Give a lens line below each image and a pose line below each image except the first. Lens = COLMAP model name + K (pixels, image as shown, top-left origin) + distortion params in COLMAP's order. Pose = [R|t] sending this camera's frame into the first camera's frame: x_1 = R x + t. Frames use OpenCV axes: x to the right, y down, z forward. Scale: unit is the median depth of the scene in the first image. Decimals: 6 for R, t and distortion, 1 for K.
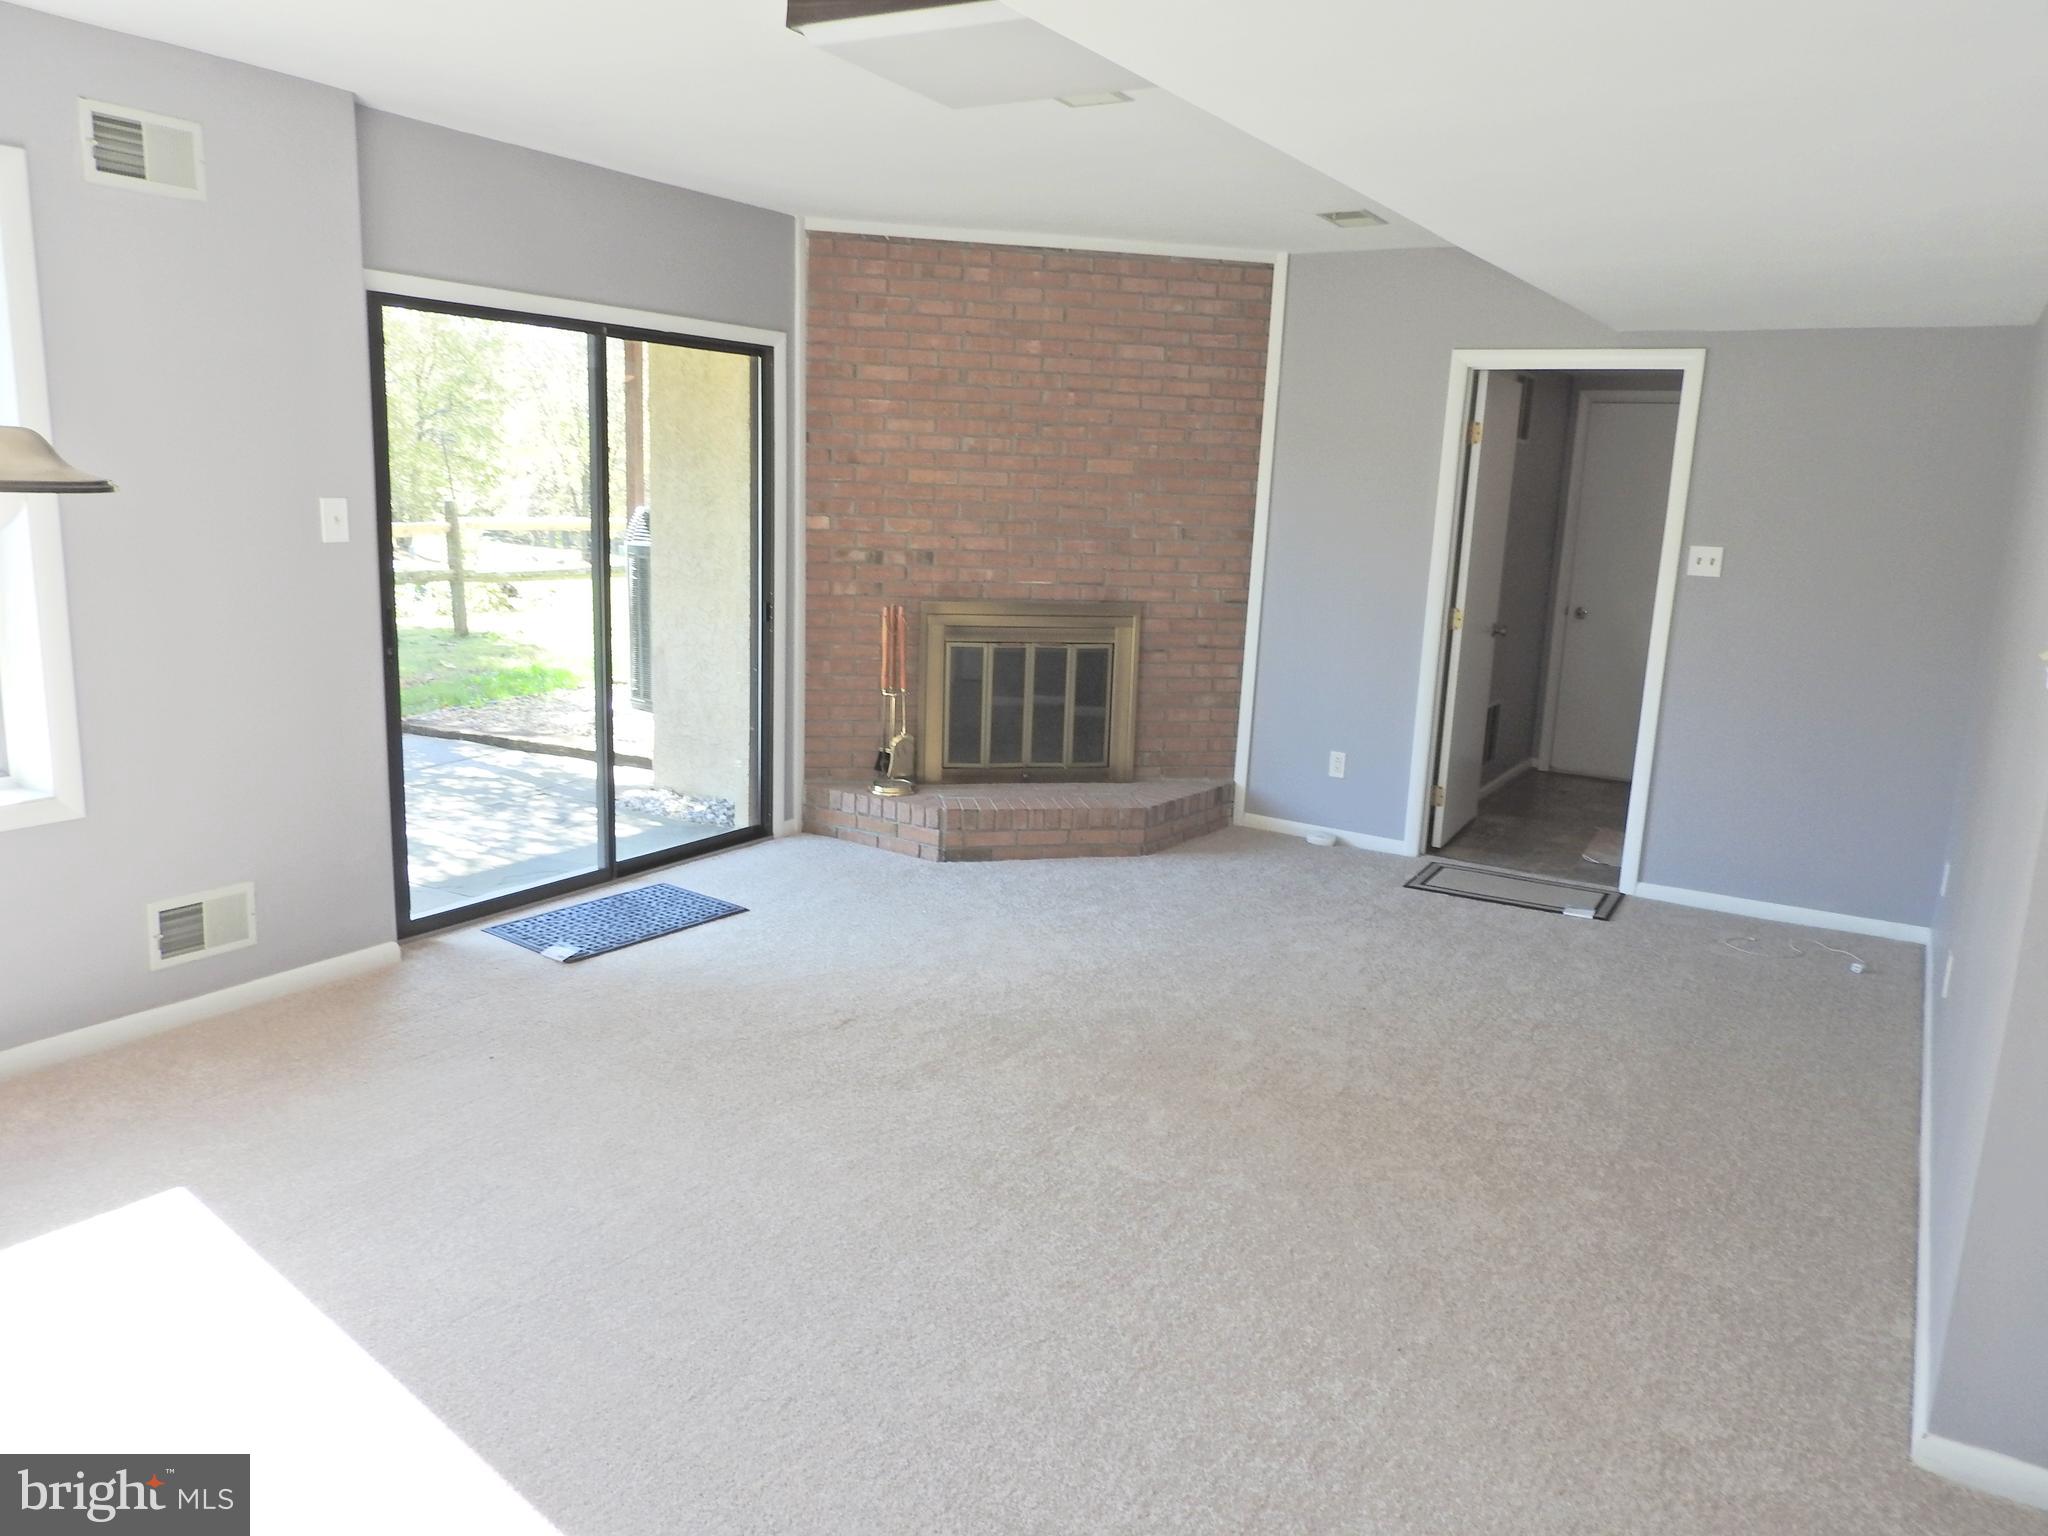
lens RADIAL K [[1467.0, 0, 1024.0], [0, 1467.0, 768.0], [0, 0, 1]] dist [0.023826, -0.022890]
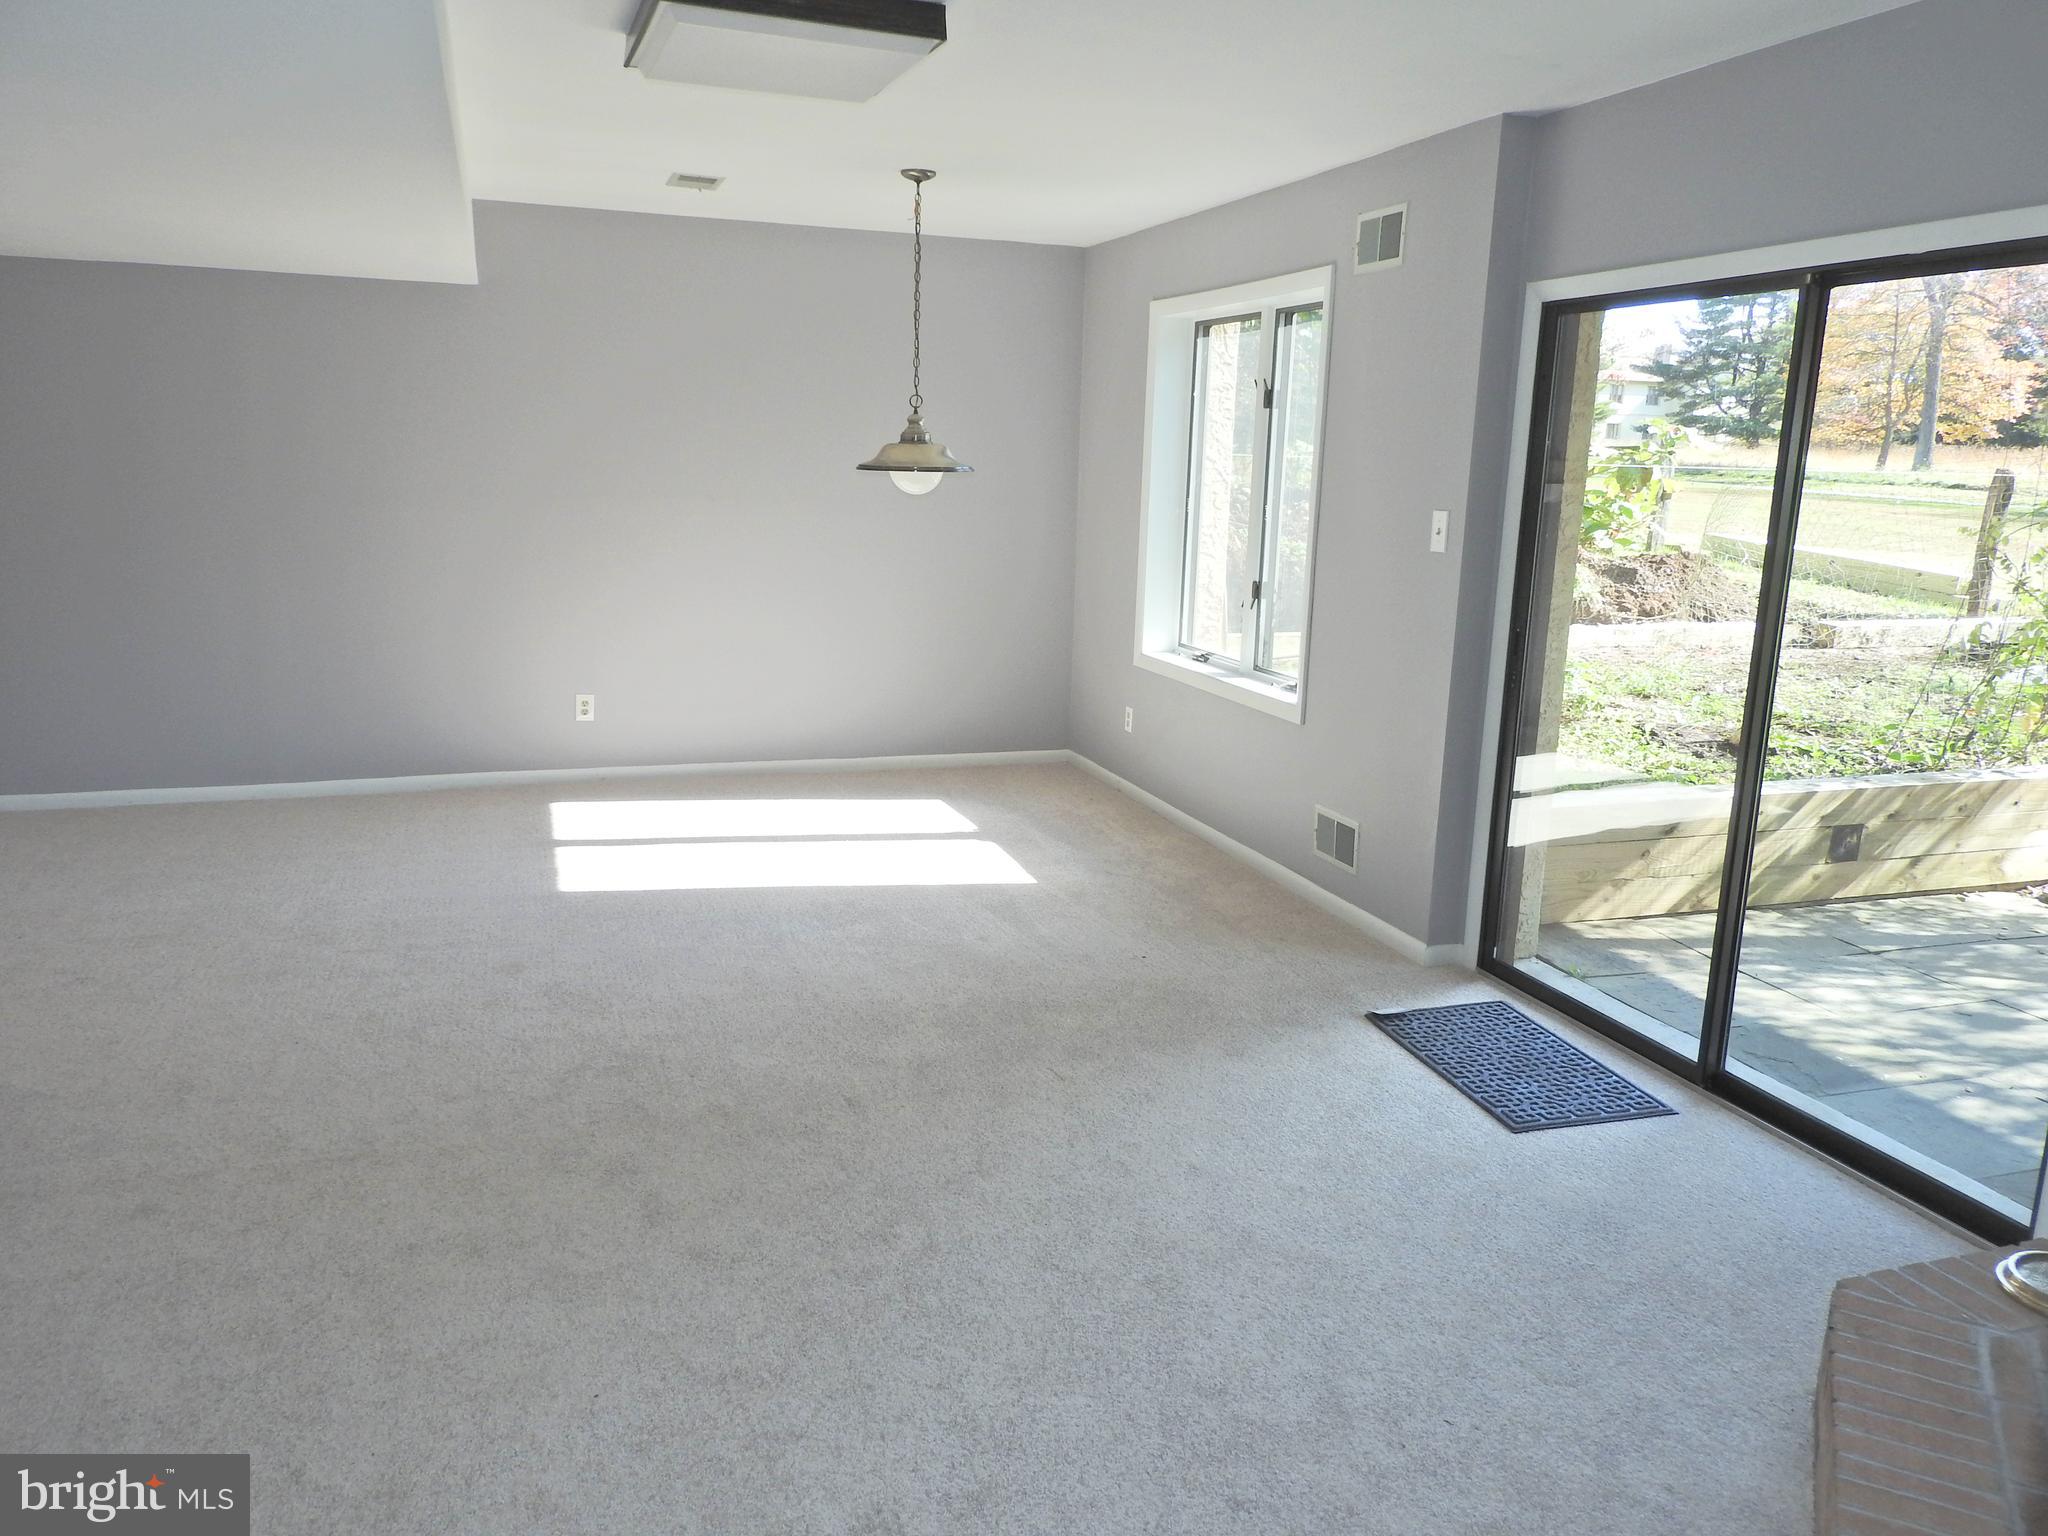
lens RADIAL K [[1467.0, 0, 1024.0], [0, 1467.0, 768.0], [0, 0, 1]] dist [0.023826, -0.022890]
pose [[-0.633965, 0.110695, -0.765399, 0.428355], [-0.201313, 0.931963, 0.301528, -0.205141], [0.746701, 0.345243, -0.568547, 1.098494]]
